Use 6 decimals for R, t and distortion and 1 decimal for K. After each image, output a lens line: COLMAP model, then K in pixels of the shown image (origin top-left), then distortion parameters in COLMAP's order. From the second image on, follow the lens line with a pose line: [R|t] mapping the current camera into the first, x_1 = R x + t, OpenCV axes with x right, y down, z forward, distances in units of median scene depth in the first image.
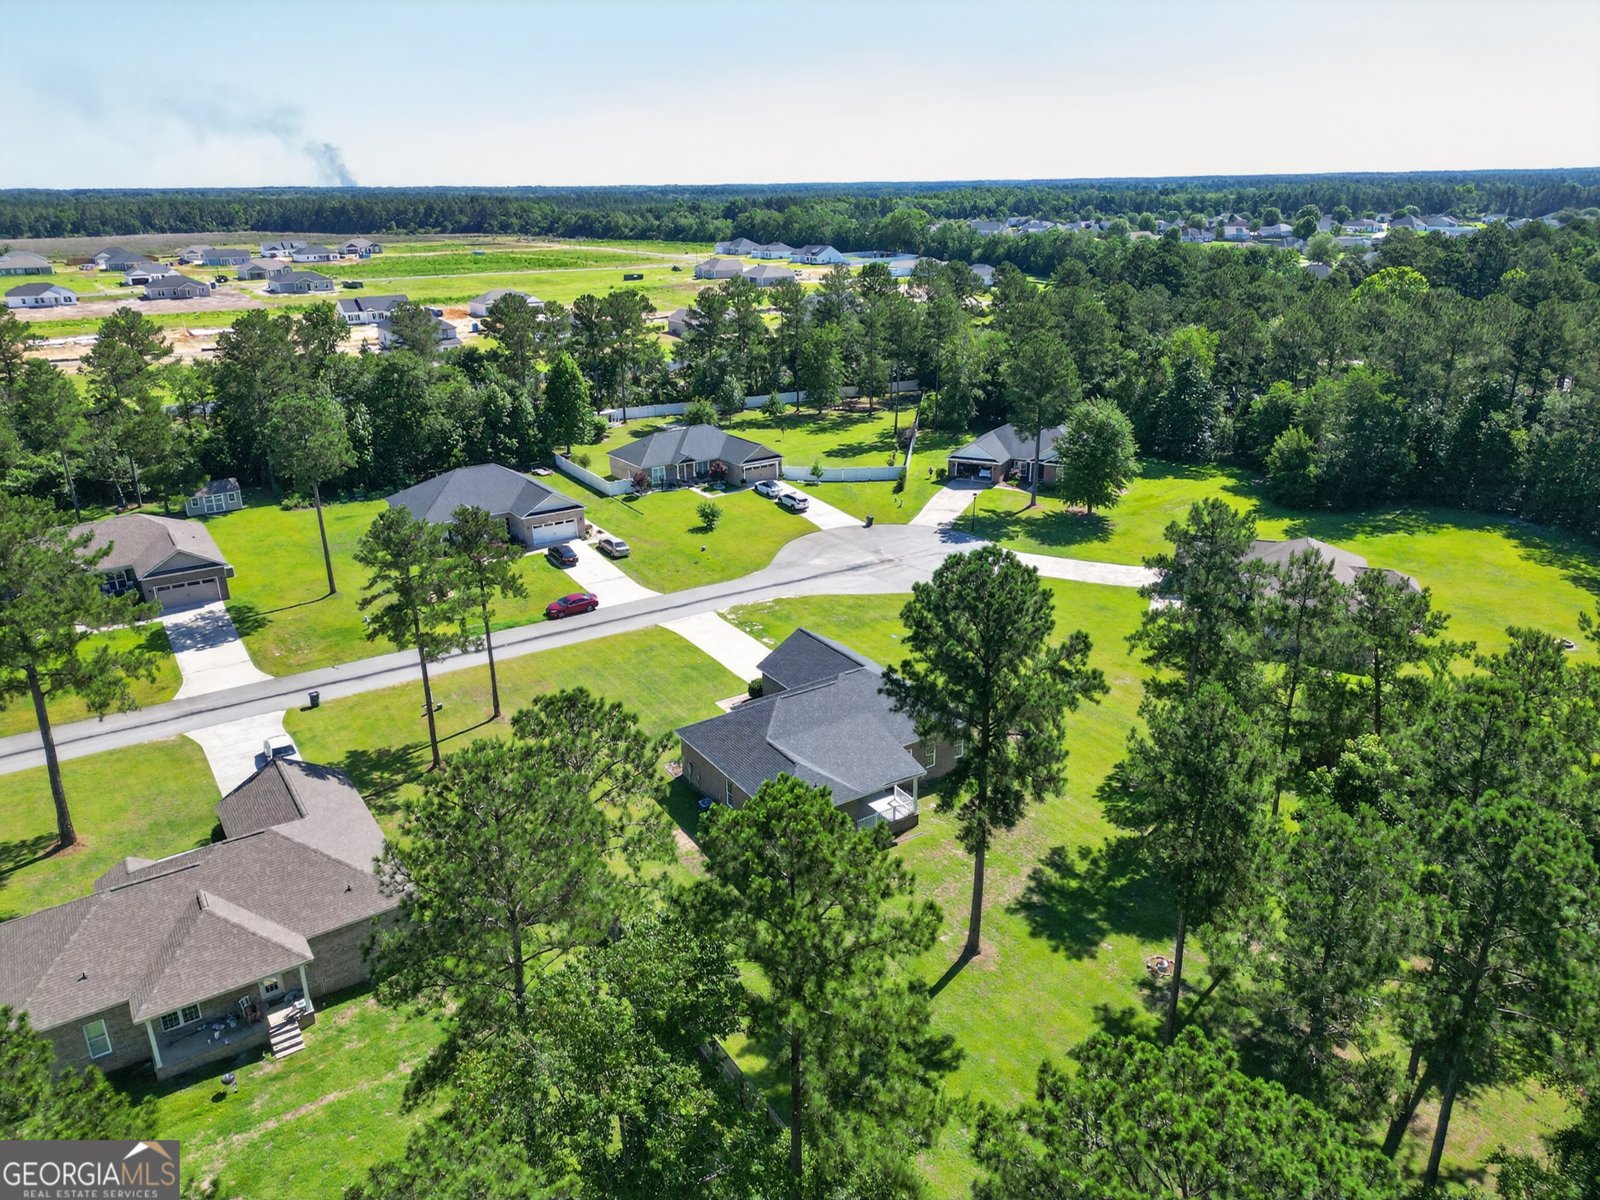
lens RADIAL K [[1106.9, 0, 792.8], [0, 1106.9, 610.8], [0, 0, 1]] dist [0.051662, -0.037630]
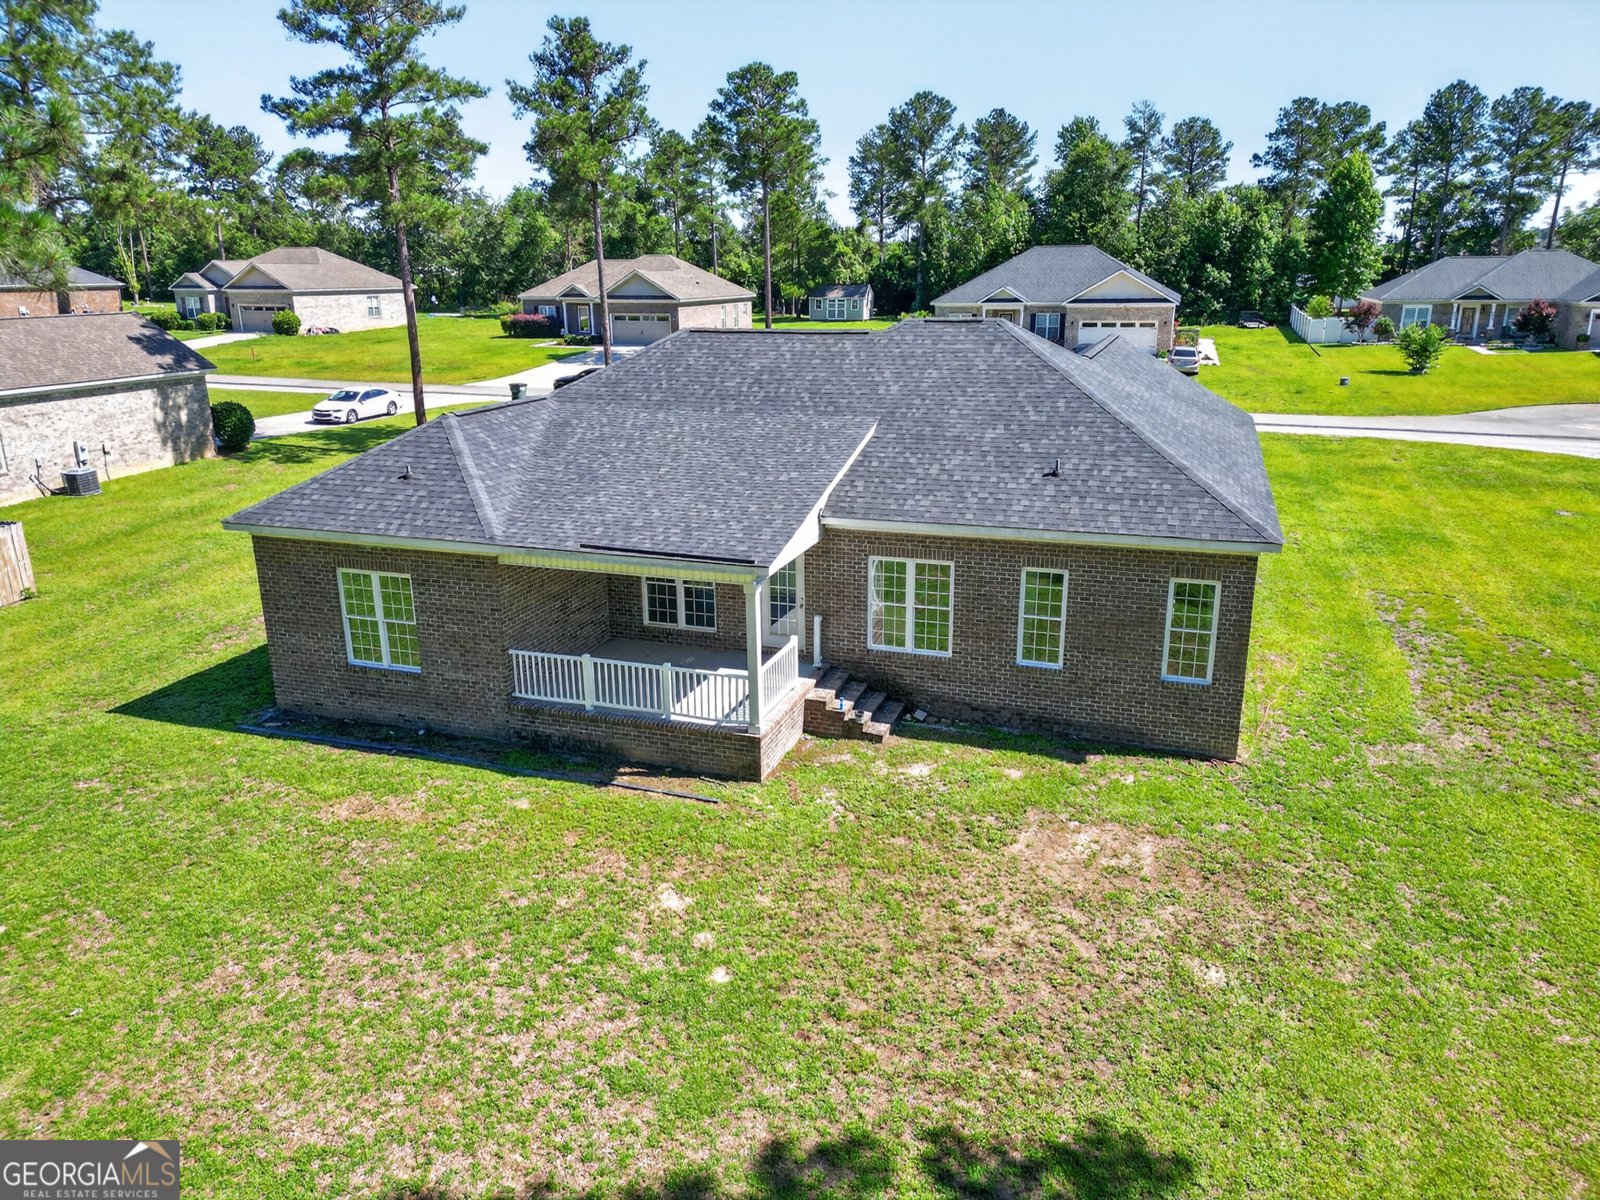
lens RADIAL K [[1106.9, 0, 801.8], [0, 1106.9, 599.9], [0, 0, 1]] dist [0.051662, -0.037630]
pose [[0.614213, 0.230208, -0.754816, 0.154022], [-0.279176, 0.958036, 0.065016, 0.066204], [0.738108, 0.170793, 0.652707, 0.420099]]
